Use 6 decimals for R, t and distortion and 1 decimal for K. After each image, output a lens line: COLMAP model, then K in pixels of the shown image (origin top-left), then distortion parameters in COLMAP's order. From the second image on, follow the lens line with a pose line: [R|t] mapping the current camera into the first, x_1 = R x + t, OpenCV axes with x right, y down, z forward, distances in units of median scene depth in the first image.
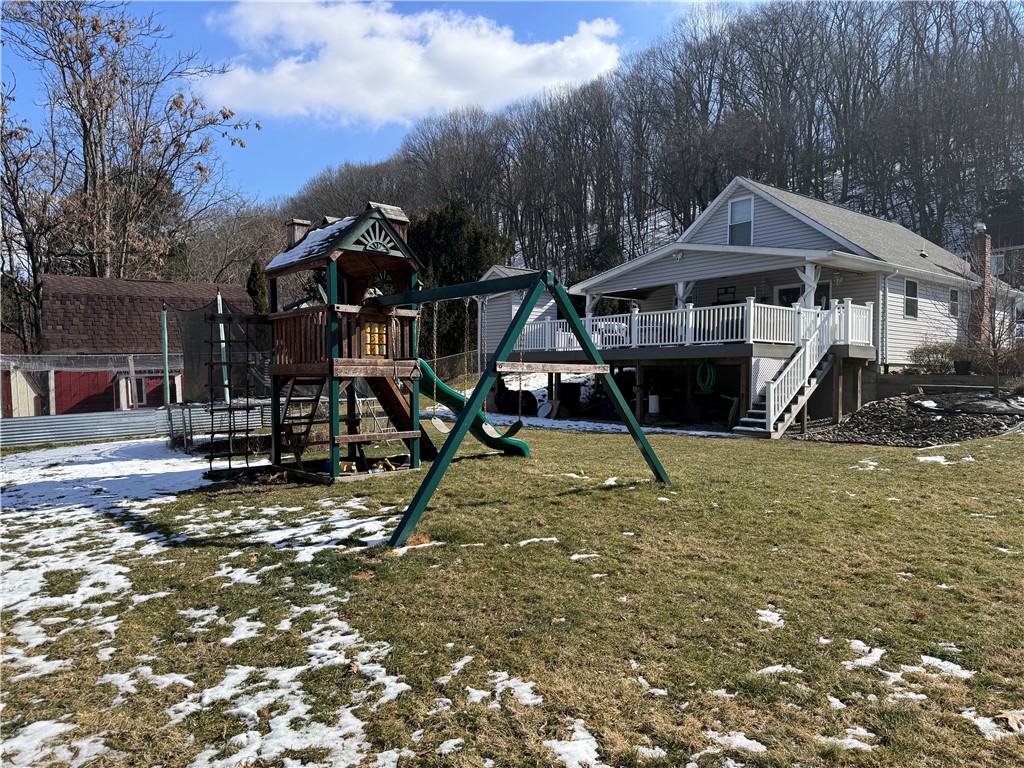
lens RADIAL K [[718.3, 0, 526.6], [0, 718.3, 394.0], [0, 0, 1]] dist [0.189852, -0.258048]
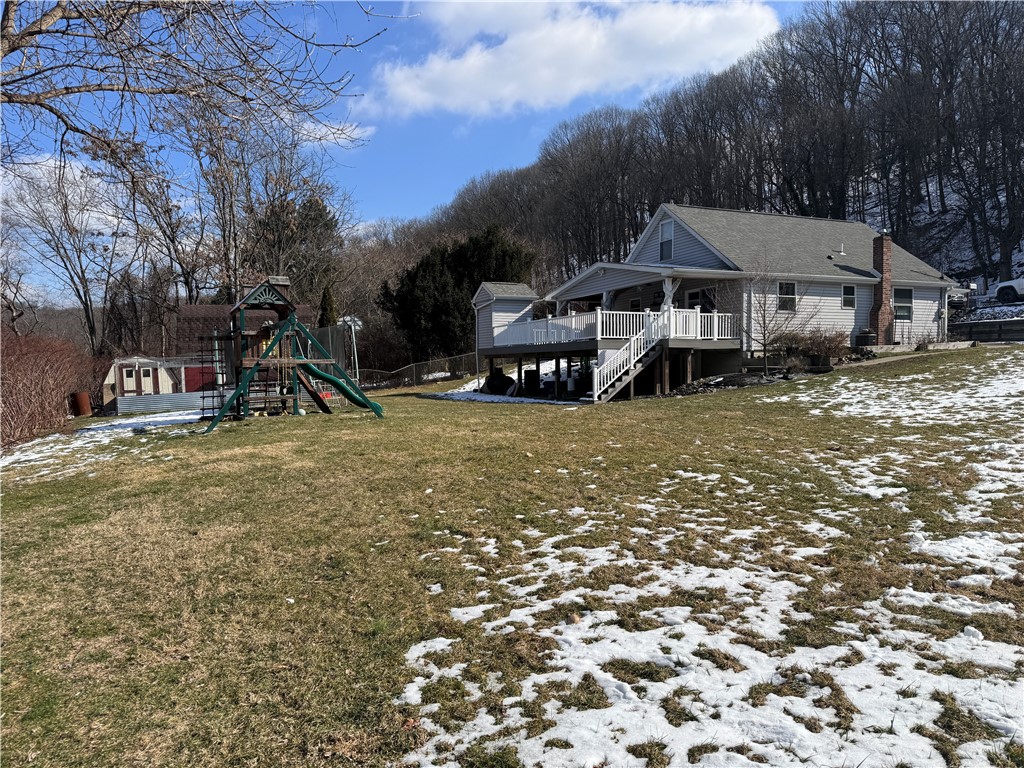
lens RADIAL K [[718.3, 0, 526.6], [0, 718.3, 394.0], [0, 0, 1]] dist [0.189852, -0.258048]
pose [[0.971454, -0.009060, -0.237054, 0.442603], [0.012526, 0.999835, 0.013119, 0.014484], [0.236897, -0.015714, 0.971408, -0.351932]]
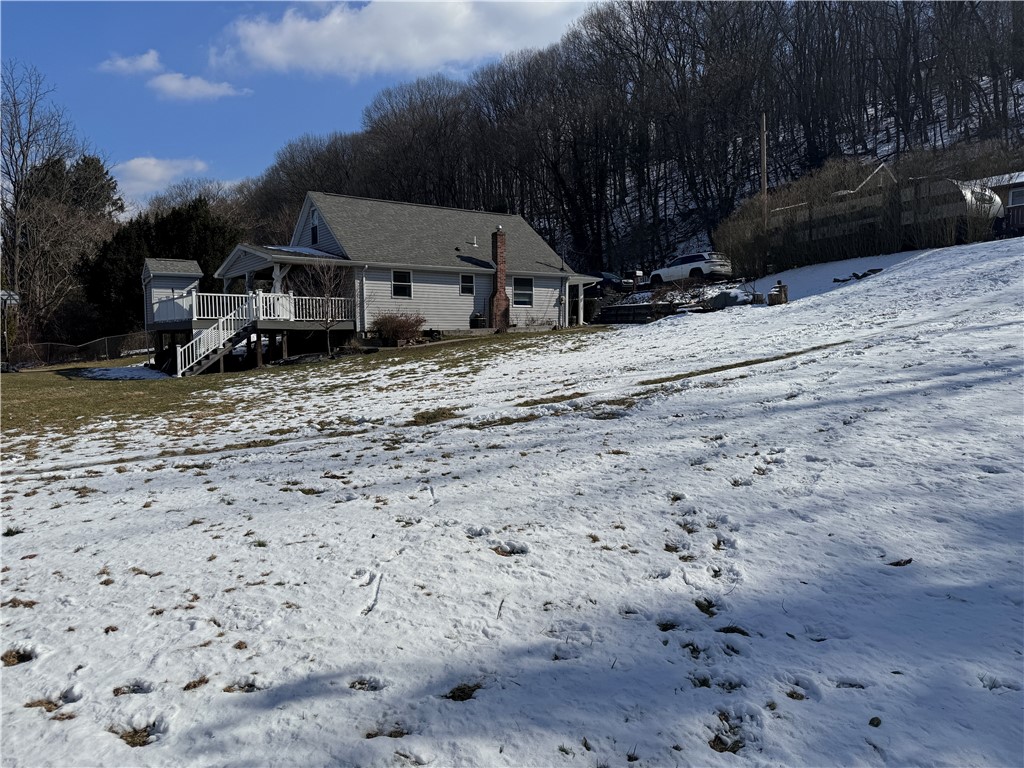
lens RADIAL K [[716.0, 0, 494.5], [0, 716.0, 374.3], [0, 0, 1]] dist [0.063574, -0.099578]
pose [[0.995333, -0.001435, -0.096490, 0.946614], [0.005016, 0.999307, 0.036877, -0.007926], [0.096370, -0.037189, 0.994651, -0.389736]]
